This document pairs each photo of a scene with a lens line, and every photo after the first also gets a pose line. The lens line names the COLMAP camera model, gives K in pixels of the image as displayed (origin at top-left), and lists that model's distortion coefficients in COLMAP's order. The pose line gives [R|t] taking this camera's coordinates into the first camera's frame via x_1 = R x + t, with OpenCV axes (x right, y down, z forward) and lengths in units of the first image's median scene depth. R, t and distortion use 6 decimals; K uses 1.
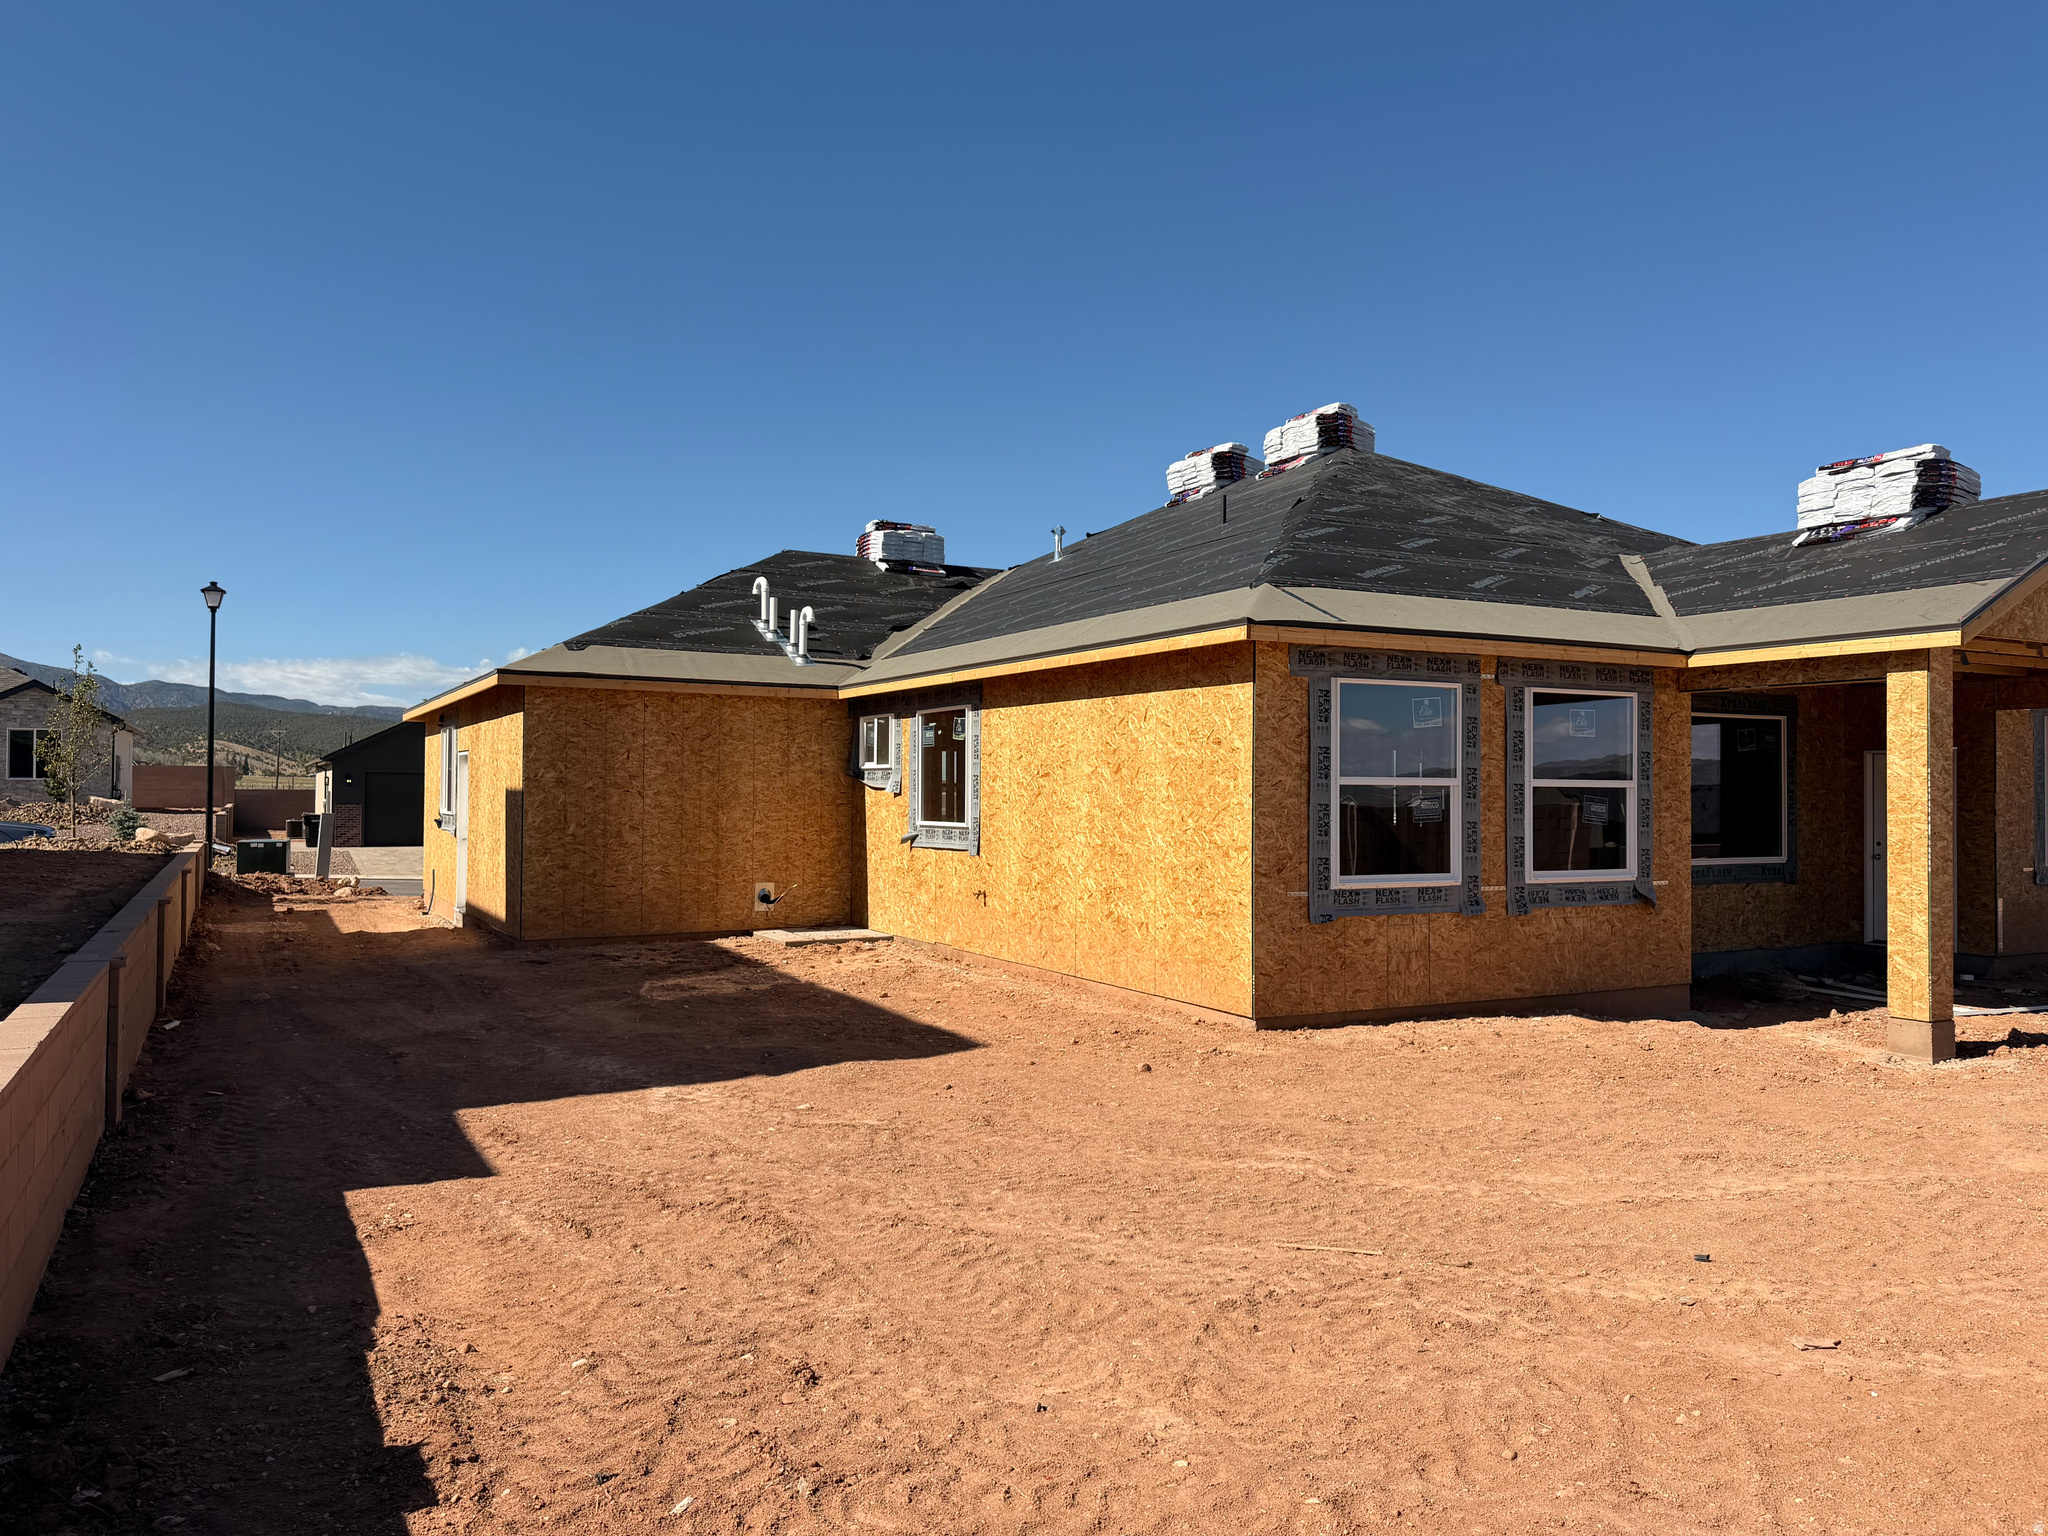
lens RADIAL K [[1433.7, 0, 1024.0], [0, 1433.7, 768.0], [0, 0, 1]] dist [0.110470, -0.112941]
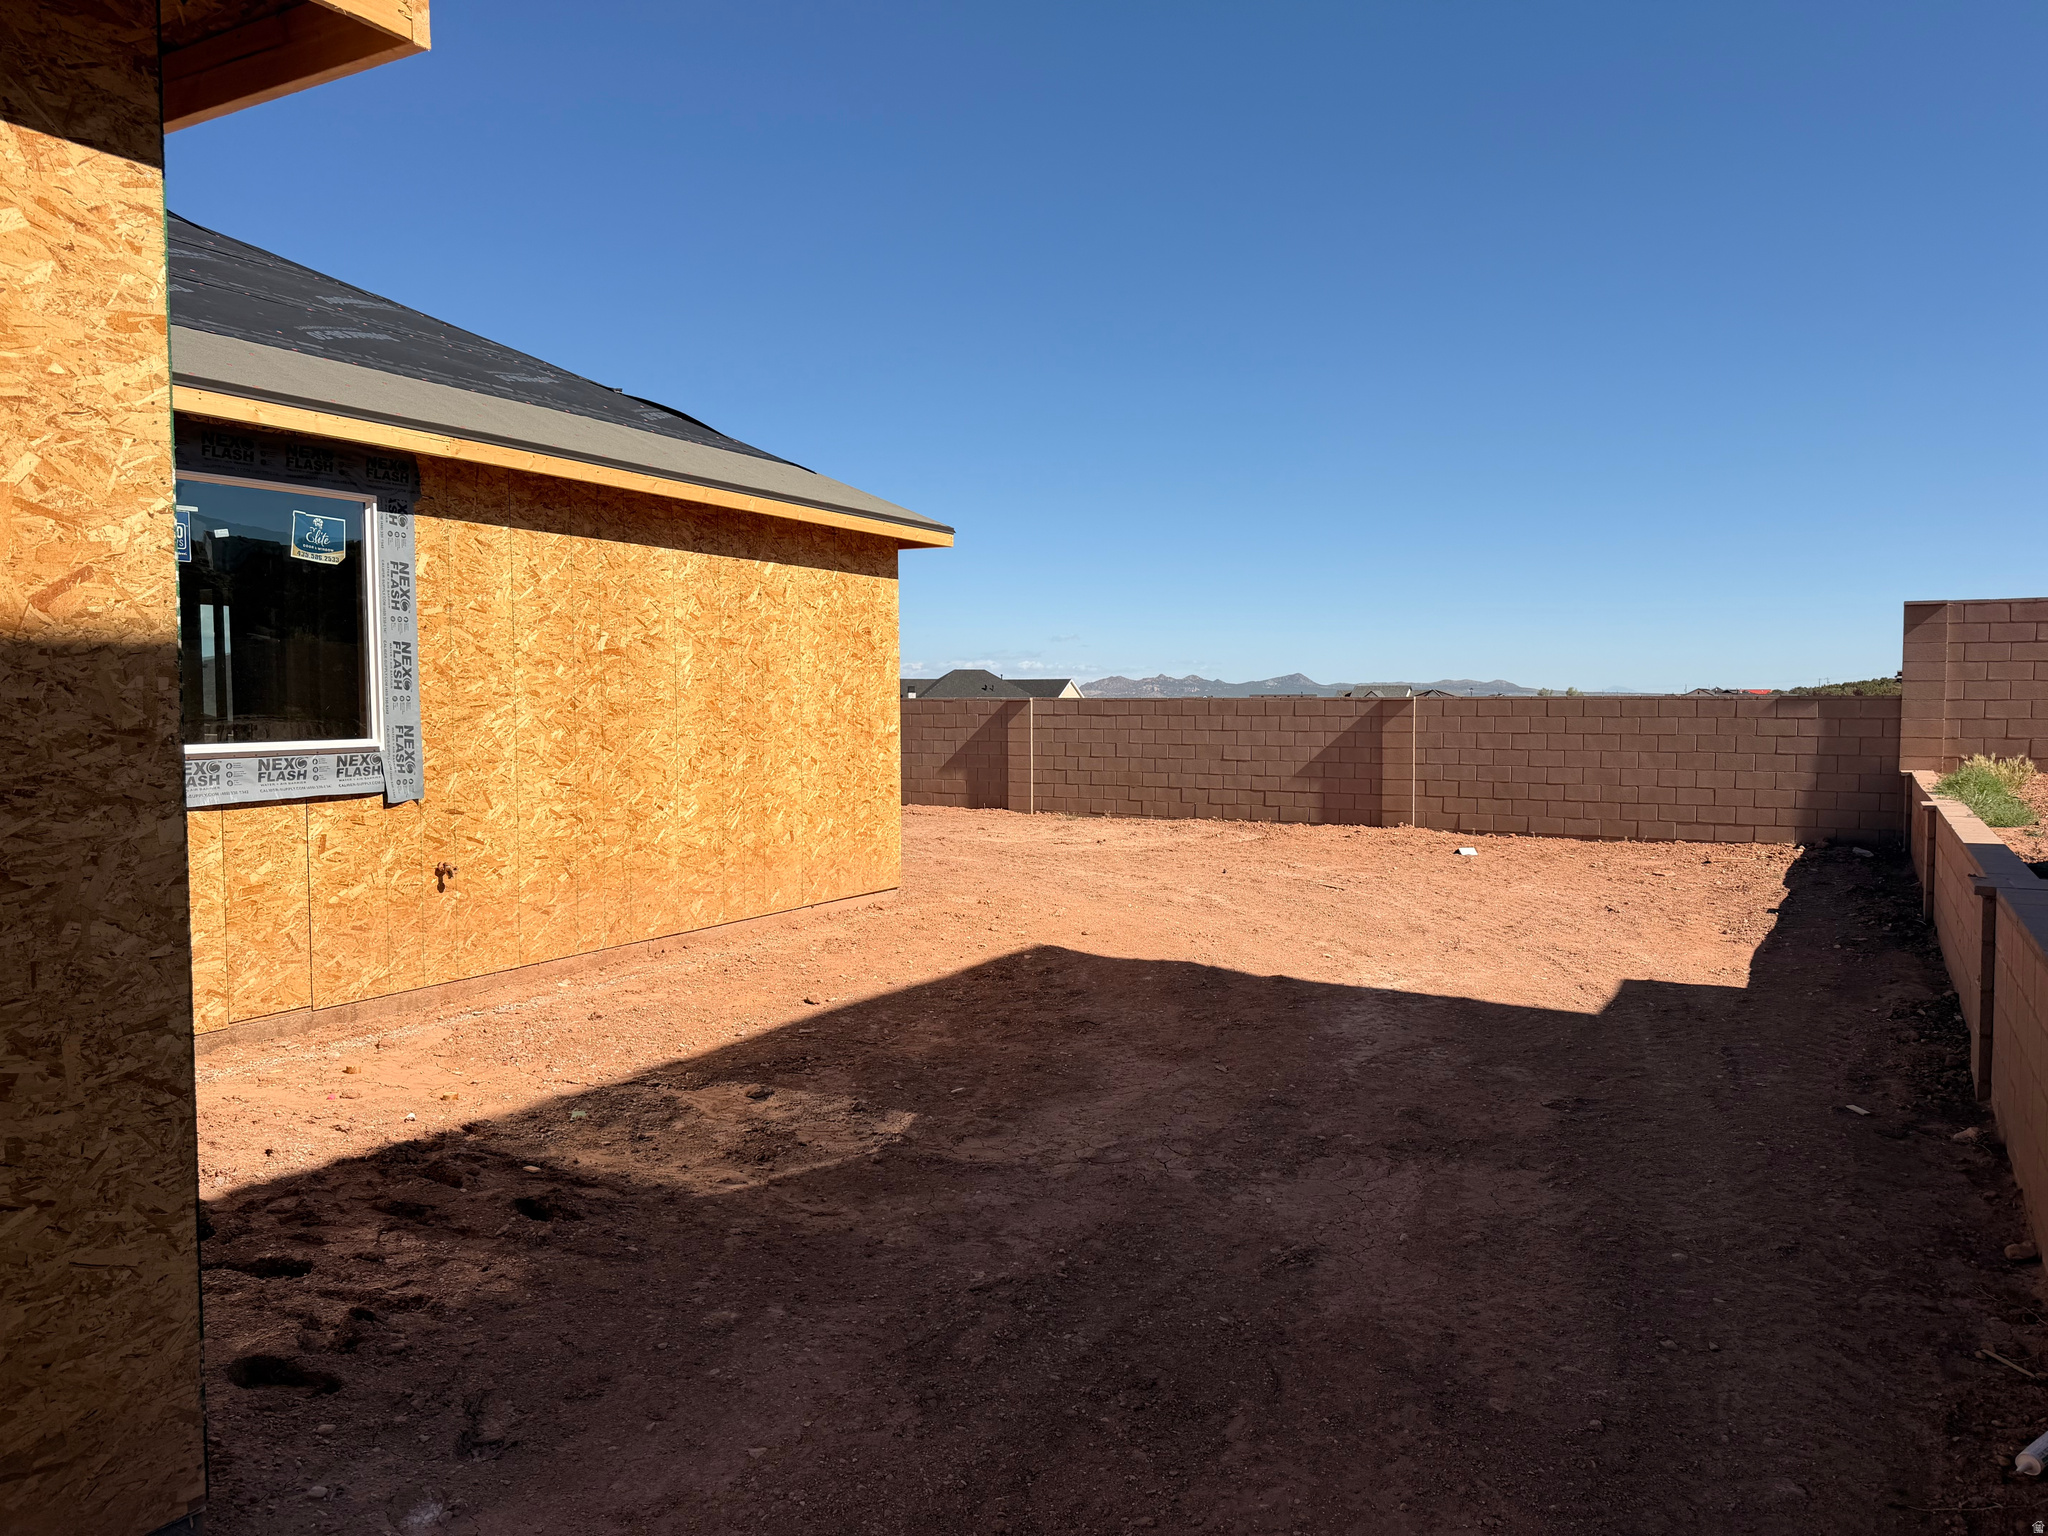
lens RADIAL K [[1433.7, 0, 1024.0], [0, 1433.7, 768.0], [0, 0, 1]] dist [0.110470, -0.112941]
pose [[-0.551121, -0.050309, 0.832907, -0.595016], [-0.018494, 0.998672, 0.048085, 0.020873], [-0.834220, 0.011097, -0.551320, 1.126039]]
